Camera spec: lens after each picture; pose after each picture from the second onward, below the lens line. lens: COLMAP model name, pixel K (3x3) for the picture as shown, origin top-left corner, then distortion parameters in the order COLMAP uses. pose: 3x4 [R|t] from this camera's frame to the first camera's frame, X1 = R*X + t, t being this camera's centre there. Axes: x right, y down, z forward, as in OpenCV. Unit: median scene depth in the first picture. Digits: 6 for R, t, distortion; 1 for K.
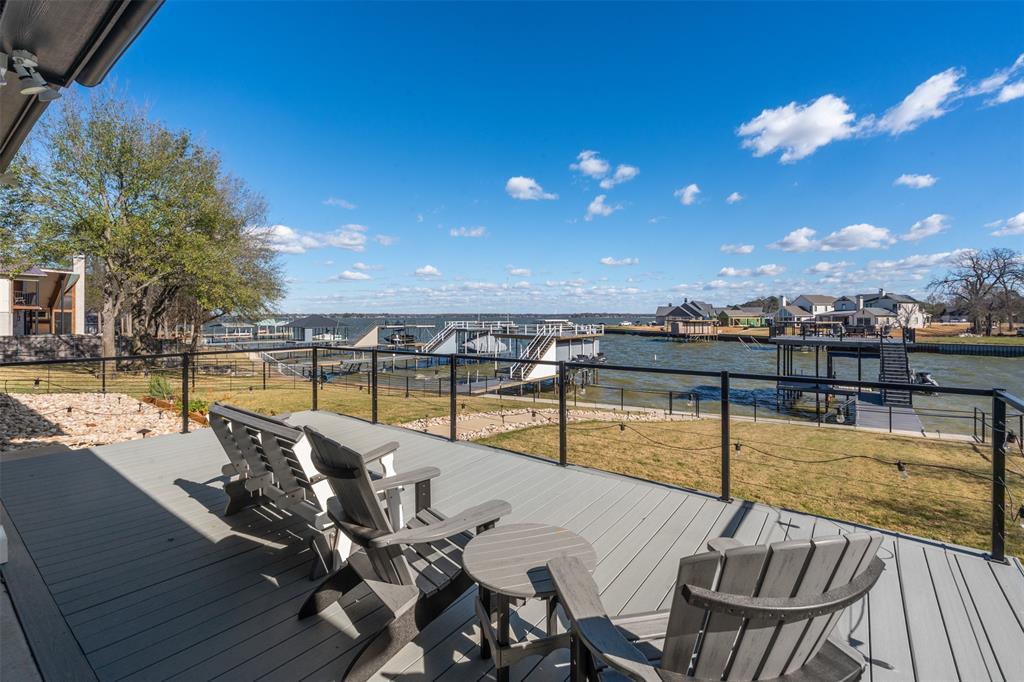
lens RADIAL K [[462.3, 0, 509.2], [0, 462.3, 311.5], [0, 0, 1]] dist [-0.003574, -0.000706]
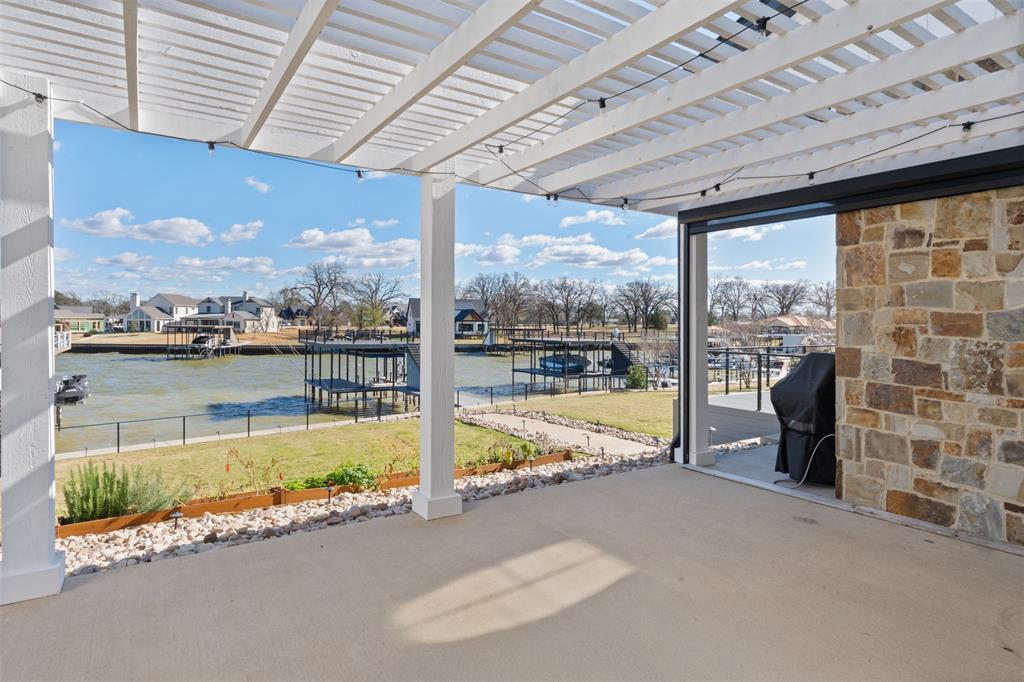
lens RADIAL K [[568.9, 0, 515.8], [0, 568.9, 324.7], [0, 0, 1]] dist [0.002037, 0.000177]
pose [[0.335340, -0.000983, 0.942097, -0.128258], [-0.019335, 0.999782, 0.007926, -0.000347], [-0.941899, -0.020874, 0.335248, 0.049345]]
